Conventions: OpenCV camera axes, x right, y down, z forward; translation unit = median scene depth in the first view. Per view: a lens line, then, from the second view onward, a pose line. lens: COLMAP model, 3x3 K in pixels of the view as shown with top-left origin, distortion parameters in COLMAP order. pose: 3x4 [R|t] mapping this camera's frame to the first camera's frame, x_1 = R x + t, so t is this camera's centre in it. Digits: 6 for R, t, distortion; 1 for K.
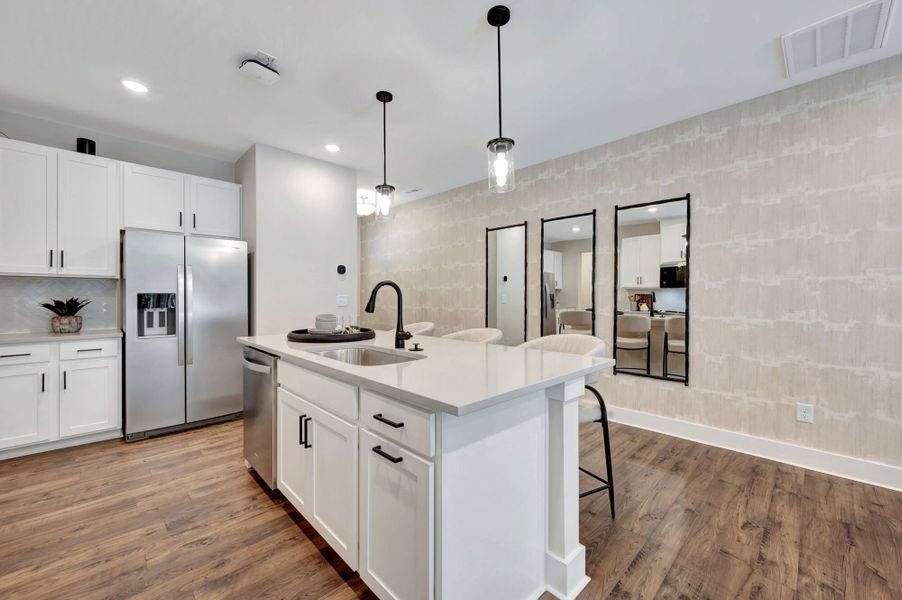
lens RADIAL K [[362.9, 0, 454.0], [0, 362.9, 298.5], [0, 0, 1]] dist [0.007677, -0.000106]
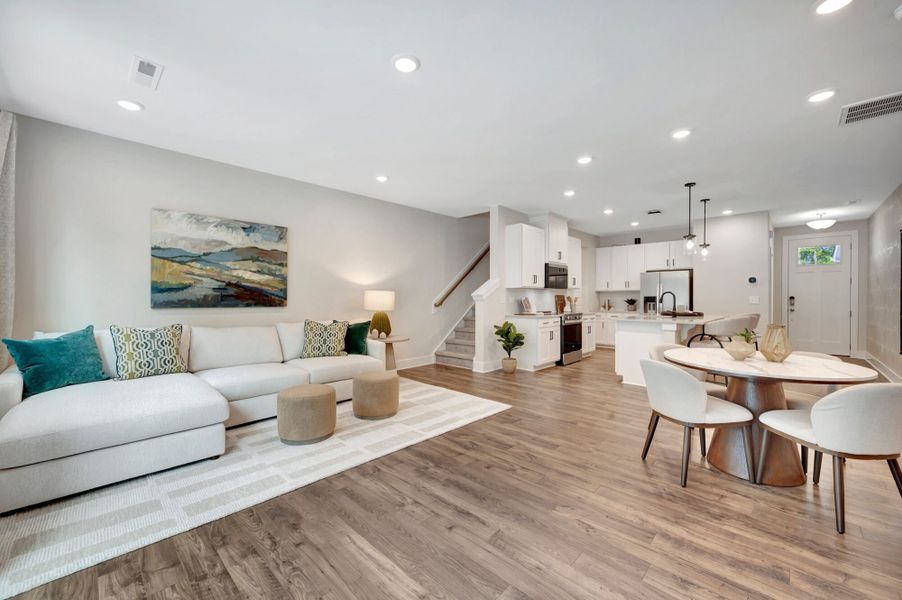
lens RADIAL K [[358.3, 0, 449.5], [0, 358.3, 292.0], [0, 0, 1]] dist [-0.000179, -0.000197]
pose [[0.031567, -0.018444, -0.999331, 1.510887], [-0.005347, 0.999812, -0.018621, 0.007120], [0.999487, 0.005931, 0.031463, -0.431419]]
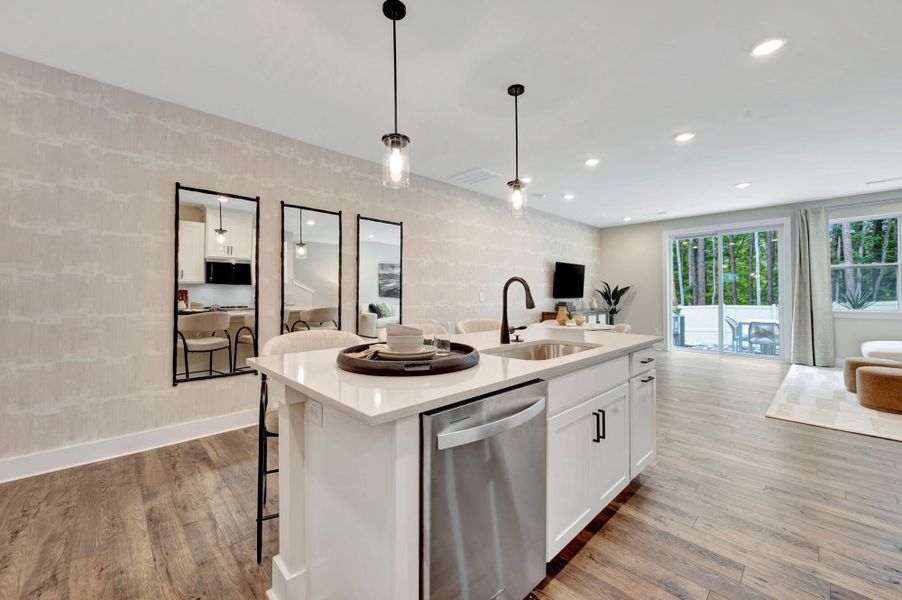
lens RADIAL K [[358.3, 0, 449.5], [0, 358.3, 292.0], [0, 0, 1]] dist [-0.000179, -0.000197]
pose [[0.013795, 0.001809, 0.999903, -0.891611], [0.003312, 0.999993, -0.001855, -0.003946], [-0.999899, 0.003337, 0.013789, 0.888145]]
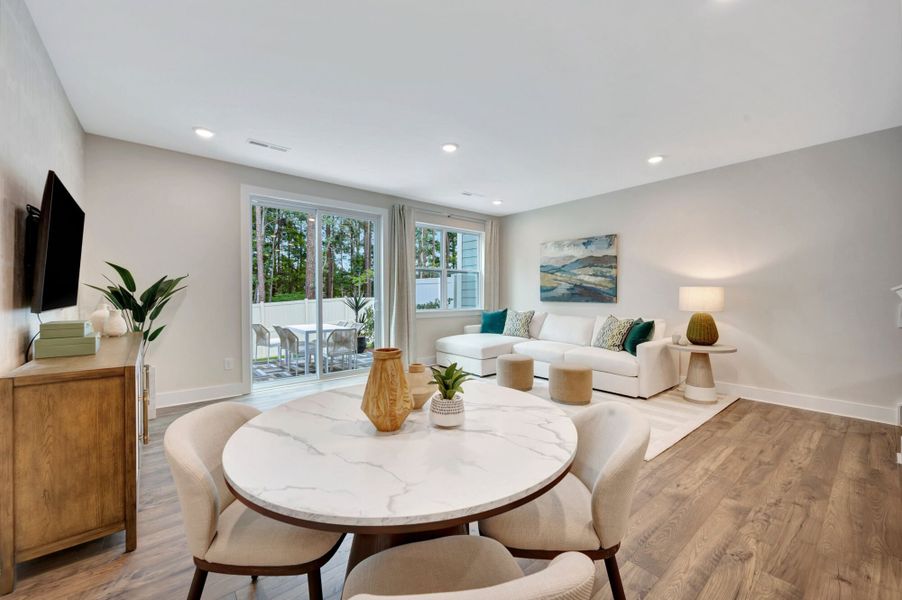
lens RADIAL K [[358.3, 0, 449.5], [0, 358.3, 292.0], [0, 0, 1]] dist [-0.000179, -0.000197]
pose [[-0.995331, -0.004116, 0.096431, 0.579668], [-0.004269, 0.999990, -0.001375, -0.003929], [-0.096424, -0.001780, -0.995339, 0.781669]]
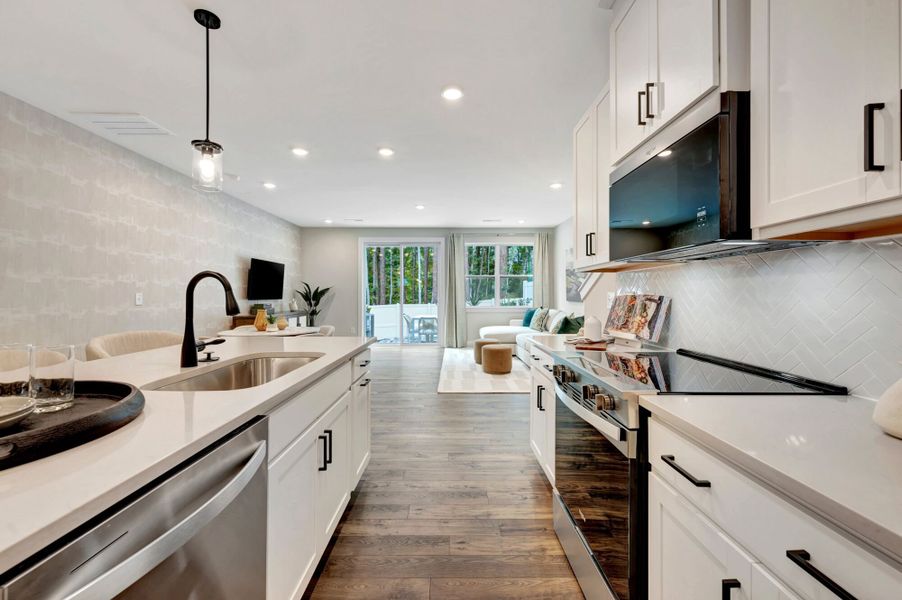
lens RADIAL K [[358.3, 0, 449.5], [0, 358.3, 292.0], [0, 0, 1]] dist [-0.000179, -0.000197]
pose [[-0.714702, 0.001548, 0.699428, -0.766796], [-0.002104, 0.999988, -0.004364, -0.003685], [-0.699426, -0.004591, -0.714690, 0.889790]]
